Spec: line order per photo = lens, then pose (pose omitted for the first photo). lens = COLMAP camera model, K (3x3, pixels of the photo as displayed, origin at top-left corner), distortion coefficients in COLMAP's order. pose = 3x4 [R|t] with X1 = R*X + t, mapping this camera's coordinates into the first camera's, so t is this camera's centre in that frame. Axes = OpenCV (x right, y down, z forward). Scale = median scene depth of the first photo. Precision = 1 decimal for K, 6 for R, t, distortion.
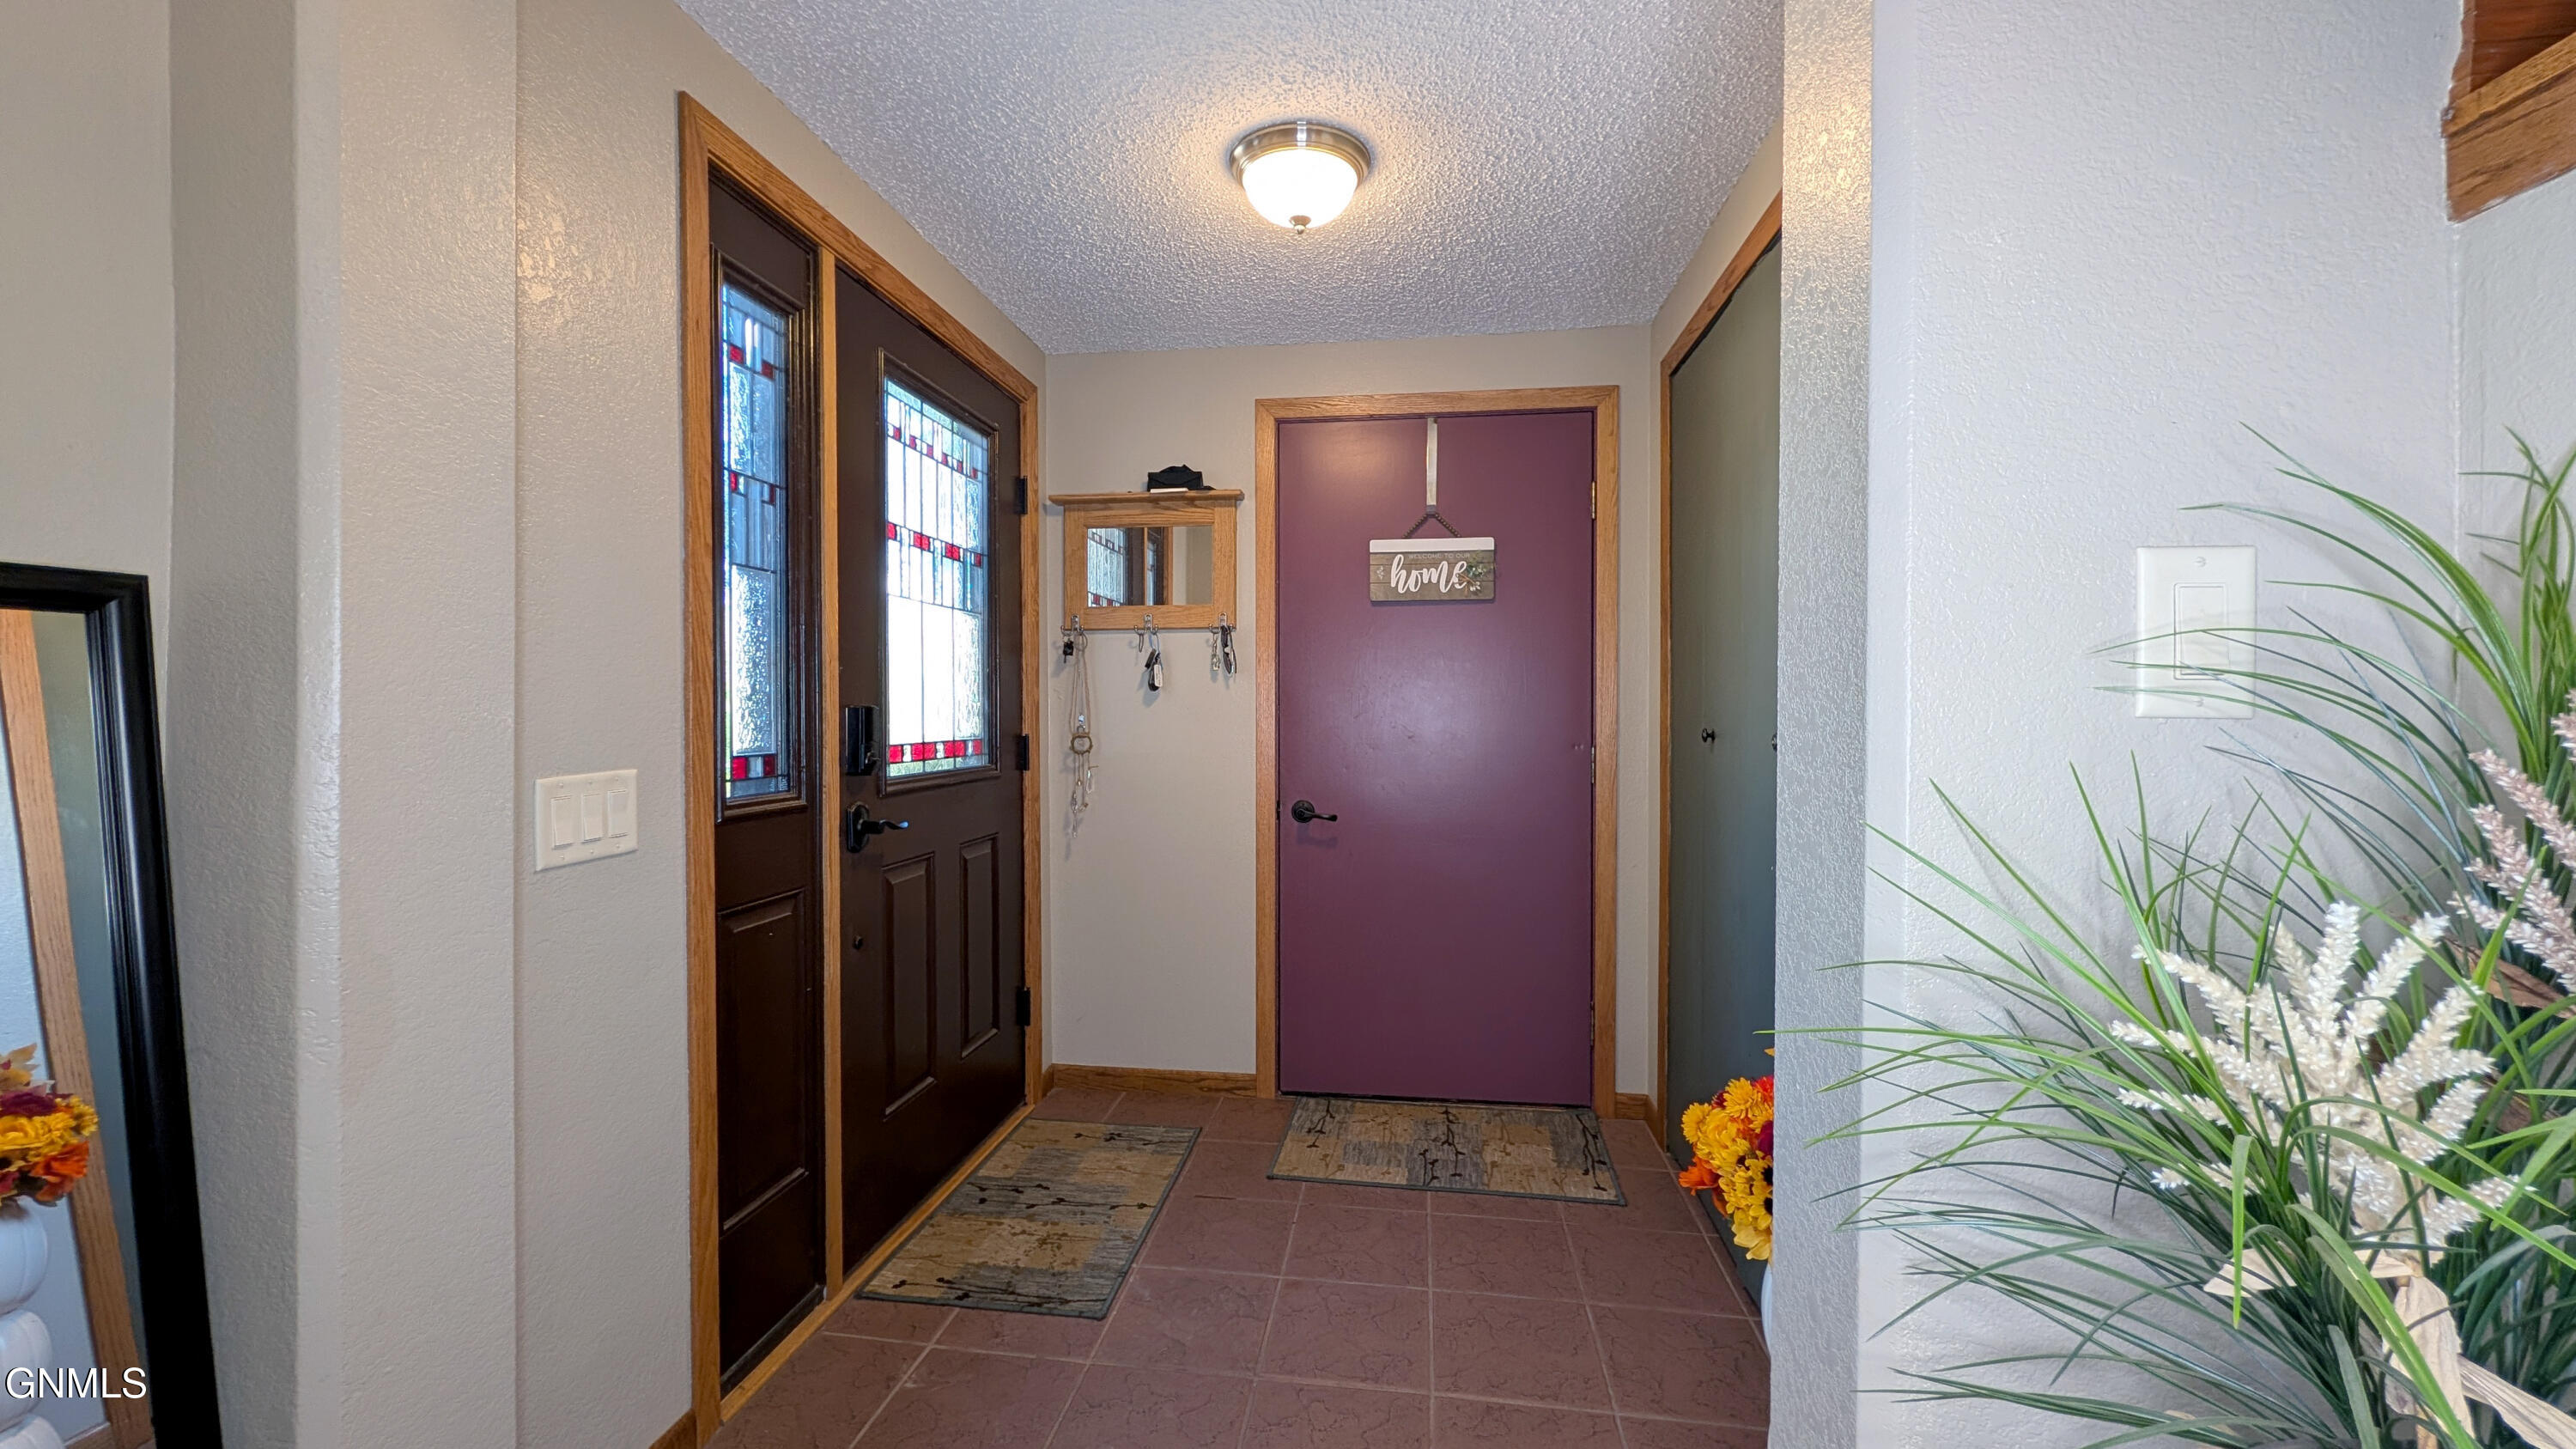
lens RADIAL K [[998.5, 0, 1288.4], [0, 998.5, 716.9], [0, 0, 1]] dist [-0.005397, 0.001288]
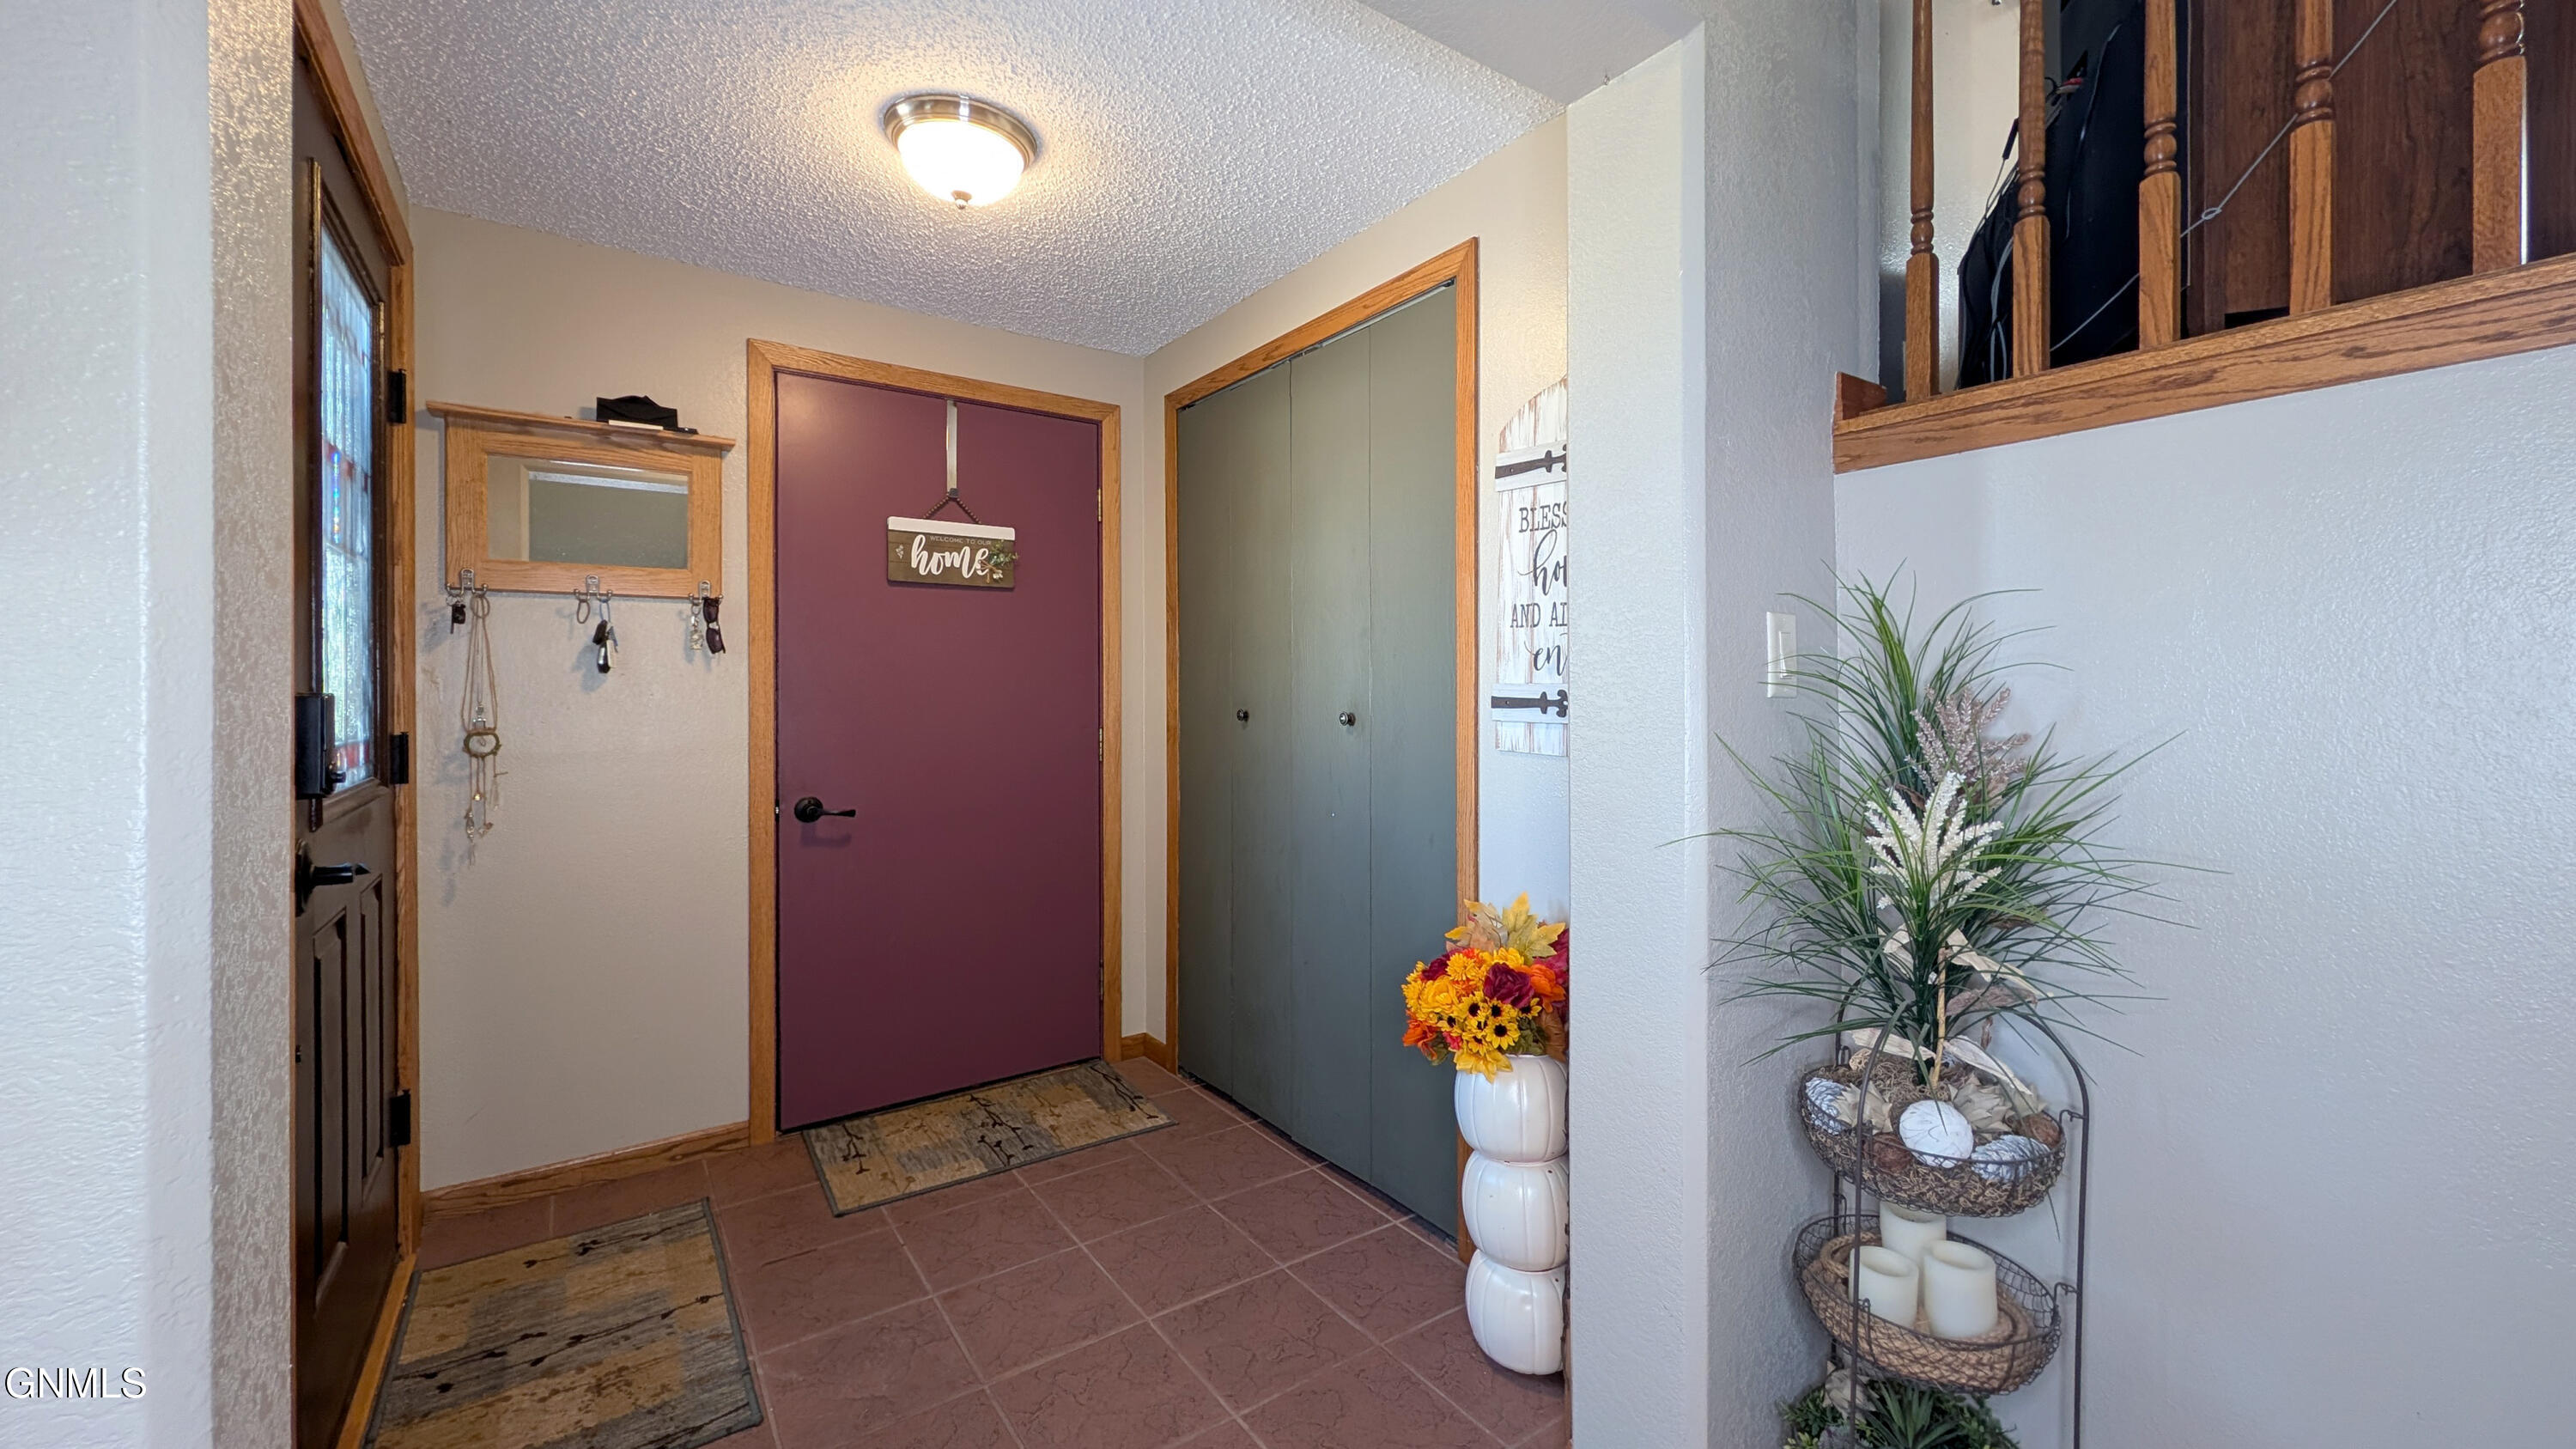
lens RADIAL K [[998.5, 0, 1300.6], [0, 998.5, 688.1], [0, 0, 1]] dist [-0.005397, 0.001288]
pose [[0.726151, -0.000460, 0.687535, -0.291544], [0.009442, 0.999912, -0.009303, -0.001647], [-0.687470, 0.013247, 0.726092, 0.047548]]
